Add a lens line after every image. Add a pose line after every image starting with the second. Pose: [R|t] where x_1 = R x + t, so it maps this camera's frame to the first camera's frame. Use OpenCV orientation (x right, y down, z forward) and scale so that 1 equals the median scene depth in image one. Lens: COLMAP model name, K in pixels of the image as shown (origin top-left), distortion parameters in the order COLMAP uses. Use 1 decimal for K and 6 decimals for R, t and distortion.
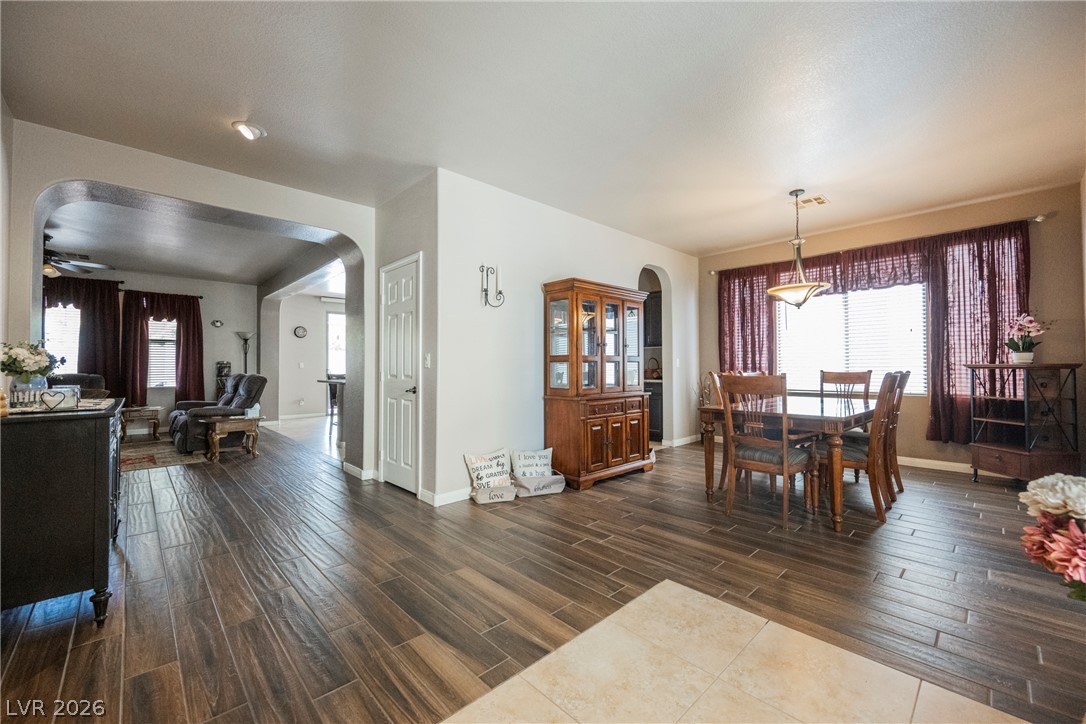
lens RADIAL K [[430.0, 0, 546.4], [0, 430.0, 358.5], [0, 0, 1]] dist [-0.002022, -0.000300]
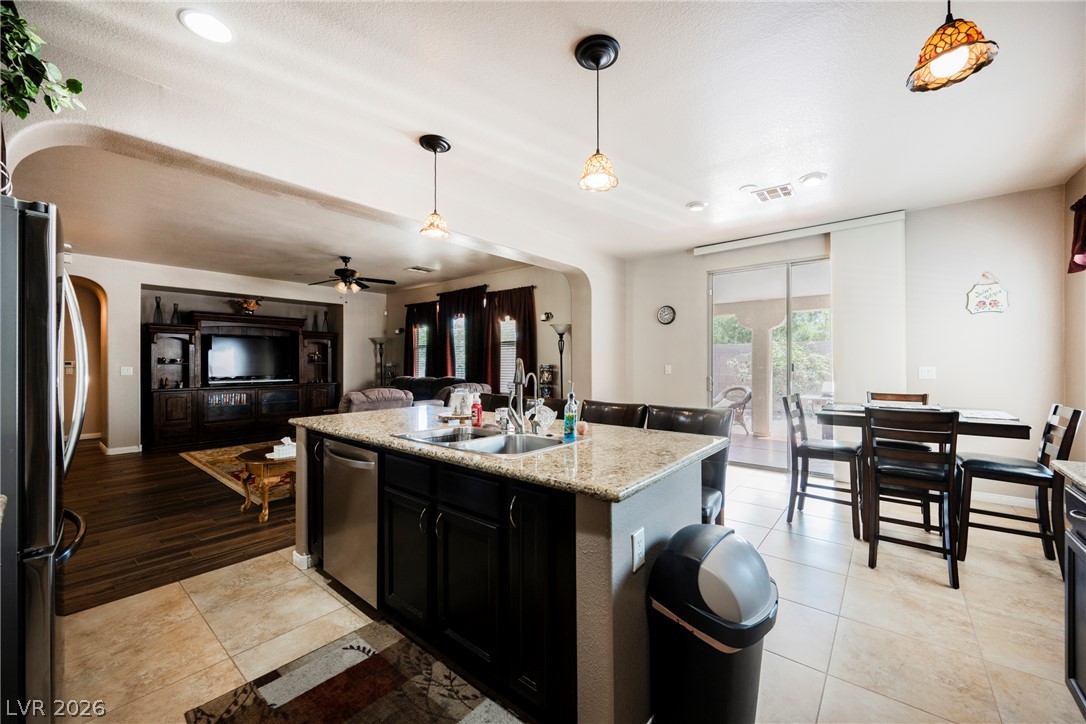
lens RADIAL K [[422.4, 0, 546.0], [0, 422.4, 361.6], [0, 0, 1]] dist [-0.001545, 0.000270]
pose [[0.117802, 0.003101, -0.993032, -0.000776], [0.020951, 0.999765, 0.005607, -0.007175], [0.992816, -0.021466, 0.117709, 1.761813]]
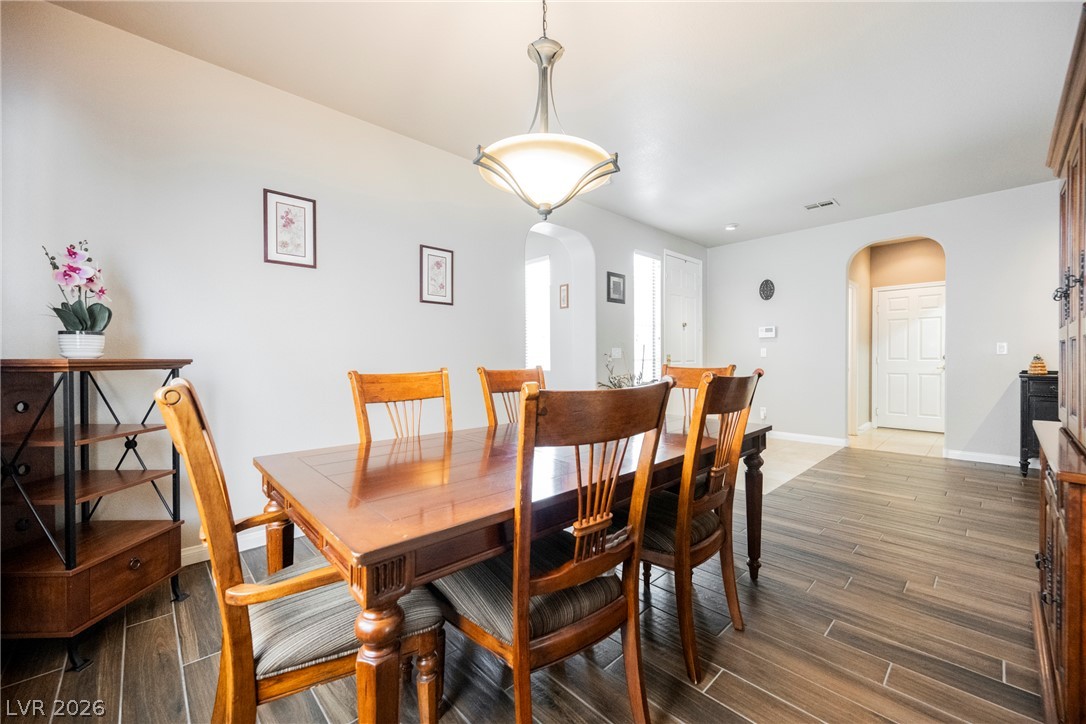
lens RADIAL K [[429.1, 0, 545.0], [0, 429.1, 360.1], [0, 0, 1]] dist [-0.001026, 0.000069]
pose [[-0.999886, 0.013175, 0.007325, 0.562676], [0.013069, 0.999812, -0.014338, 0.023143], [-0.007512, -0.014241, -0.999870, 1.369873]]
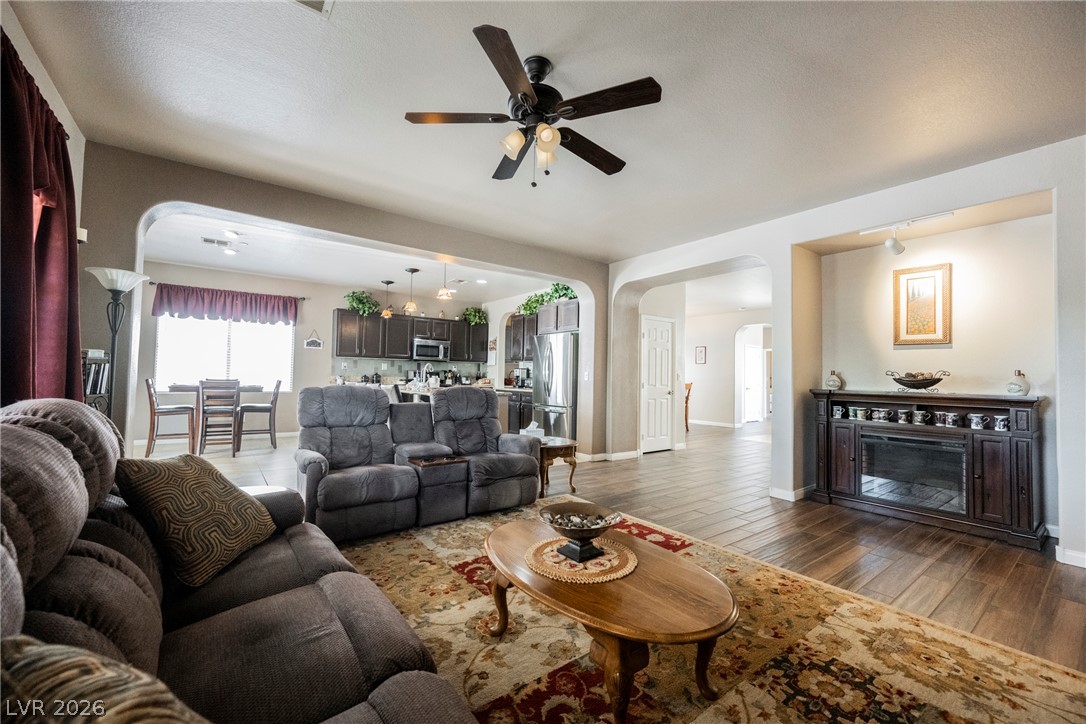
lens RADIAL K [[438.8, 0, 549.4], [0, 438.8, 361.6], [0, 0, 1]] dist [-0.000825, 0.000415]
pose [[0.113761, 0.040227, 0.992693, -2.017682], [-0.039669, 0.998567, -0.035919, 0.025051], [-0.992716, -0.035293, 0.115194, 1.178451]]
